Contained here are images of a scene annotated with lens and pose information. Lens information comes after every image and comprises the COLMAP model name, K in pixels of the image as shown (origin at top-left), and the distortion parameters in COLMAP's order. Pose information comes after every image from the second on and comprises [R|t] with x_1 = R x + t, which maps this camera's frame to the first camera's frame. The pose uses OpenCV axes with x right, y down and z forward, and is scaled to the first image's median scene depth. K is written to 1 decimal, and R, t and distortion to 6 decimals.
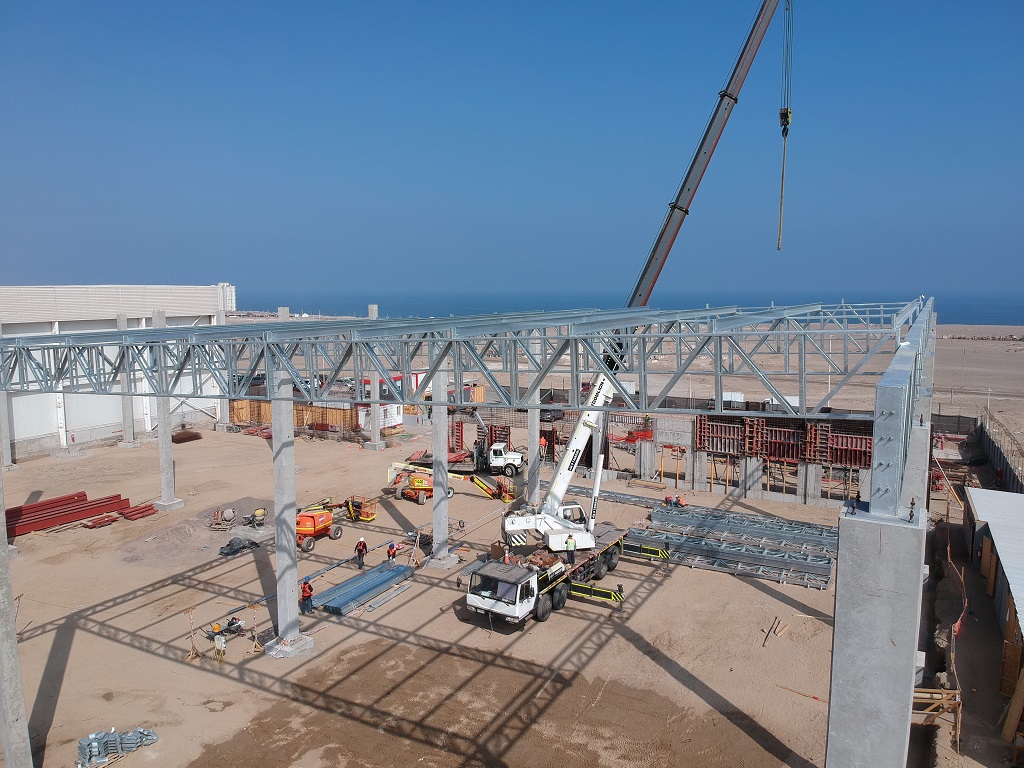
lens RADIAL K [[747.1, 0, 518.3], [0, 747.1, 380.7], [0, 0, 1]] dist [0.070059, -0.150898]
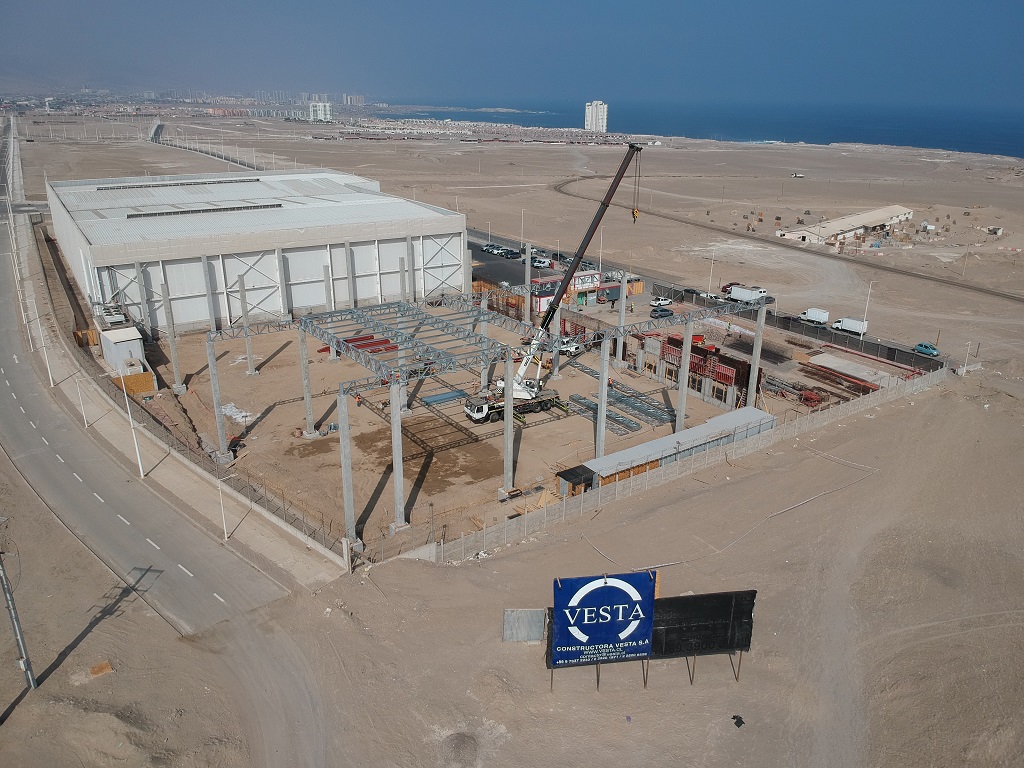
lens RADIAL K [[747.1, 0, 518.3], [0, 747.1, 380.7], [0, 0, 1]] dist [0.070059, -0.150898]
pose [[0.887558, 0.167499, -0.429168, 1.142120], [-0.063184, 0.967018, 0.246745, -0.435639], [0.456343, -0.191884, 0.868868, -1.106258]]
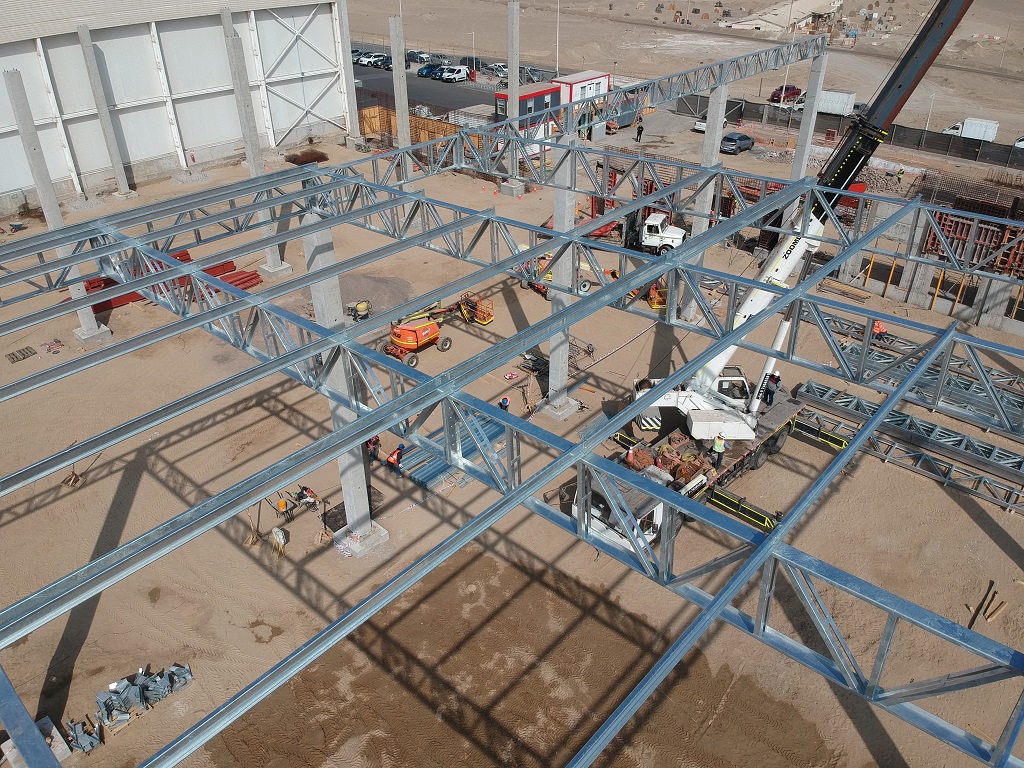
lens RADIAL K [[747.1, 0, 518.3], [0, 747.1, 380.7], [0, 0, 1]] dist [0.070059, -0.150898]
pose [[0.973499, 0.118726, -0.195458, 0.013604], [-0.024315, 0.903570, 0.427749, -0.161474], [0.227395, -0.411661, 0.882512, 0.333017]]
